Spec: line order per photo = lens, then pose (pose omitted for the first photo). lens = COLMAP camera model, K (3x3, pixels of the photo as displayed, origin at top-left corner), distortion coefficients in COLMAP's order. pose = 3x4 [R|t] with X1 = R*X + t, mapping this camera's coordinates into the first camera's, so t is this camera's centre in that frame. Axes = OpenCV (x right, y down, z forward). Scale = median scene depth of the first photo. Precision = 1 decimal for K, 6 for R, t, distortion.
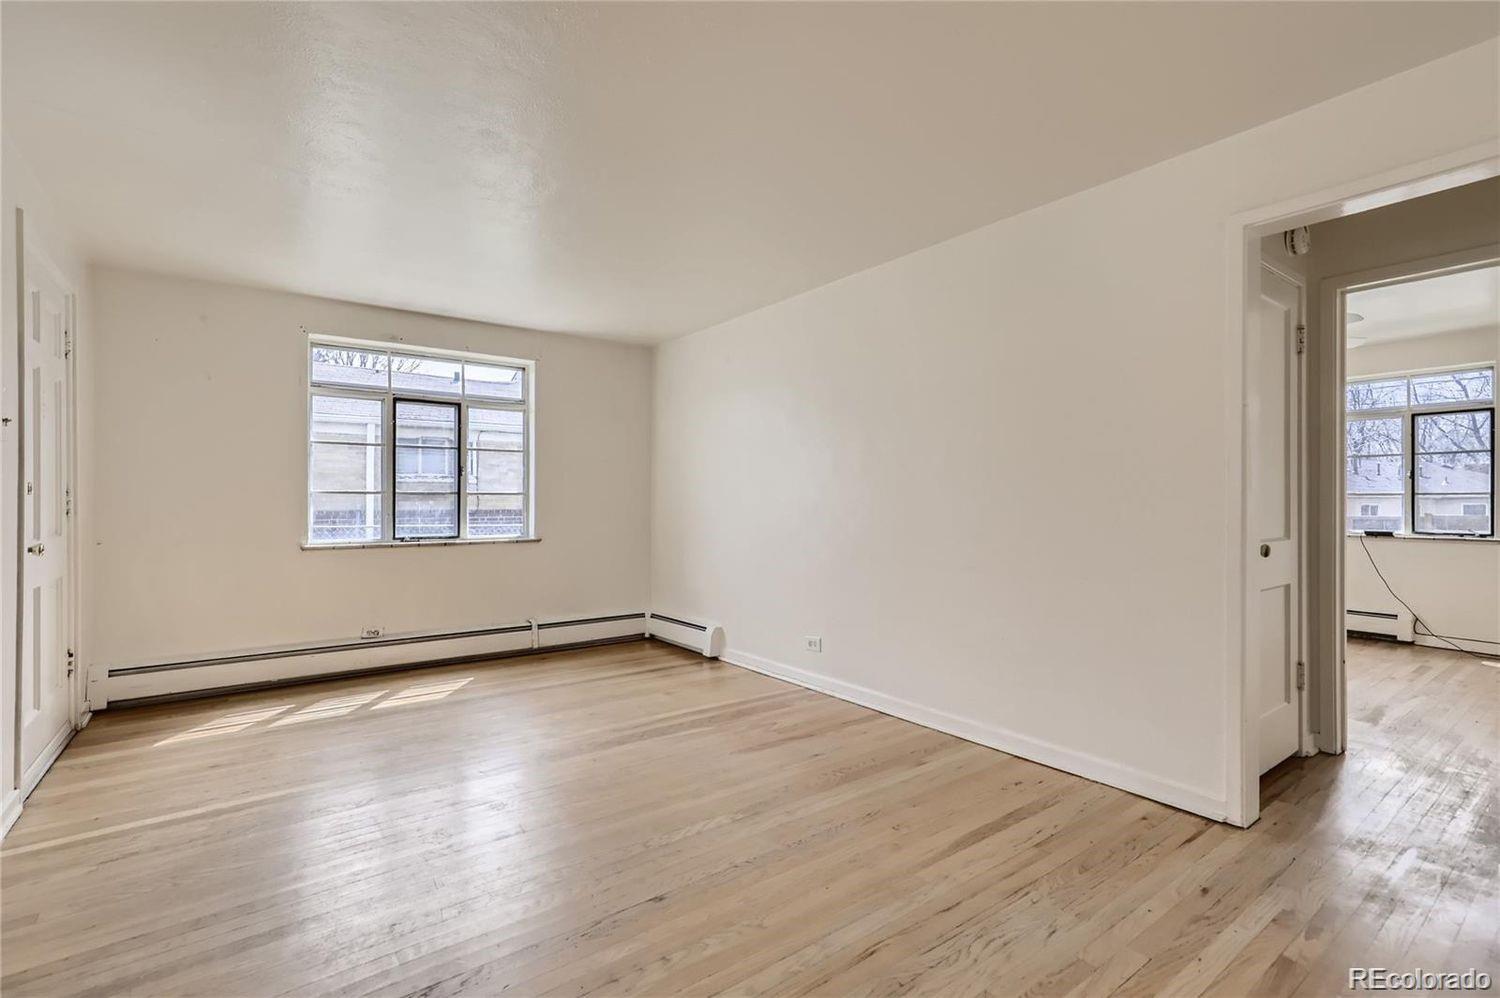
lens RADIAL K [[684.5, 0, 744.1], [0, 684.5, 493.9], [0, 0, 1]] dist [-0.004470, 0.002009]
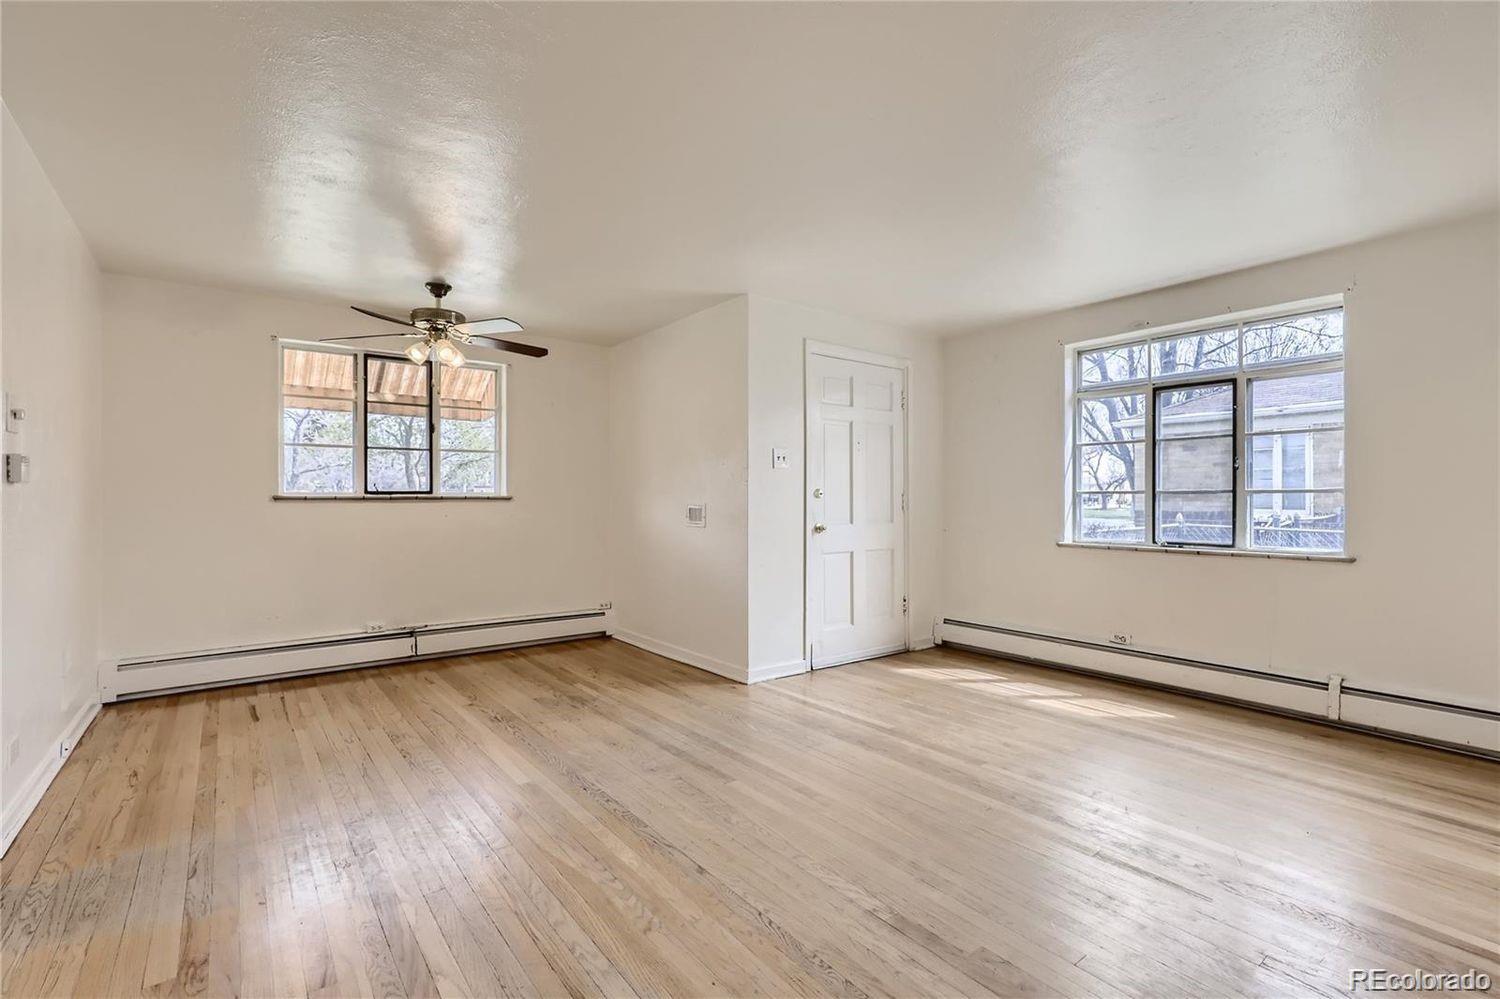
lens RADIAL K [[684.5, 0, 744.2], [0, 684.5, 498.1], [0, 0, 1]] dist [-0.004470, 0.002009]
pose [[0.005046, -0.006098, -0.999969, 0.397398], [0.007782, 0.999951, -0.006059, 0.007542], [0.999957, -0.007752, 0.005093, 0.447919]]
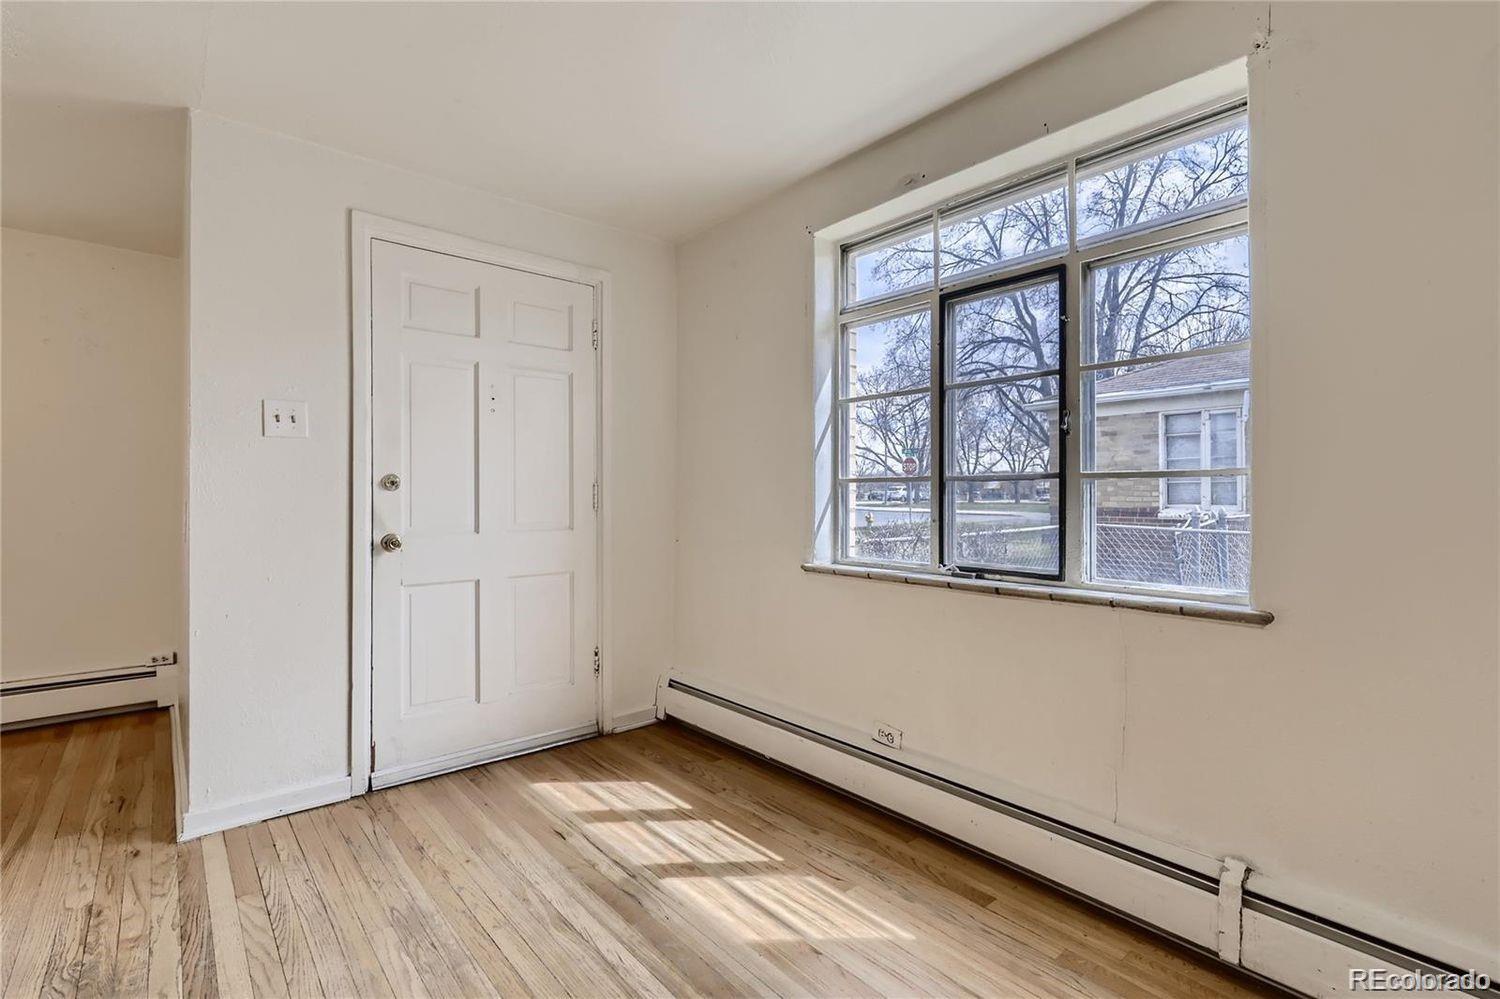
lens RADIAL K [[684.5, 0, 747.1], [0, 684.5, 492.0], [0, 0, 1]] dist [-0.004470, 0.002009]
pose [[0.055361, -0.008009, -0.998434, -0.001831], [0.010172, 0.999920, -0.007457, 0.010921], [0.998415, -0.009743, 0.055438, 0.822914]]
